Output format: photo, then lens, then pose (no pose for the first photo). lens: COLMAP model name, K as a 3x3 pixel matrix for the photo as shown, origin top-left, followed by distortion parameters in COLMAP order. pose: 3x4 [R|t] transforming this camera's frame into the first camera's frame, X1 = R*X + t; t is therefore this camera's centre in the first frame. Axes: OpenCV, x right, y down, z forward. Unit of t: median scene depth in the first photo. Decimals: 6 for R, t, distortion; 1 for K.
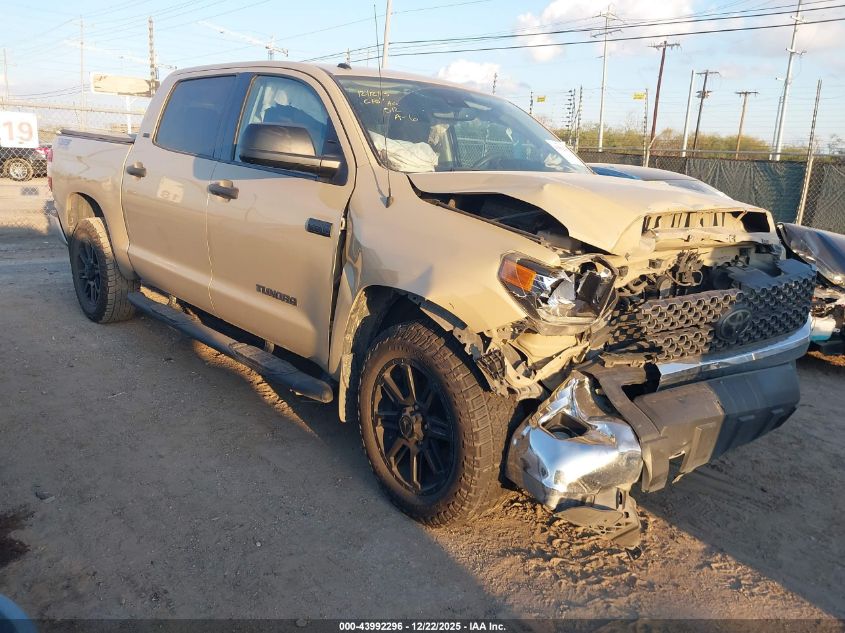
lens RADIAL K [[660.7, 0, 422.5], [0, 660.7, 316.5], [0, 0, 1]] dist [0.017276, -0.037966]
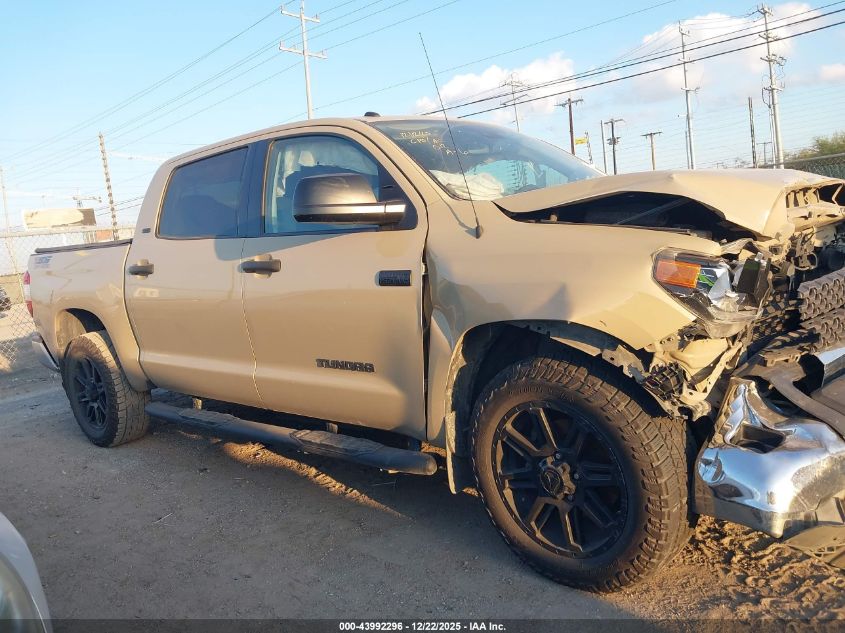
lens RADIAL K [[660.7, 0, 422.5], [0, 660.7, 316.5], [0, 0, 1]] dist [0.017276, -0.037966]
pose [[0.982267, -0.171837, 0.074994, -0.204573], [0.179428, 0.977583, -0.110166, 0.022481], [-0.054382, 0.121668, 0.991080, 0.123310]]
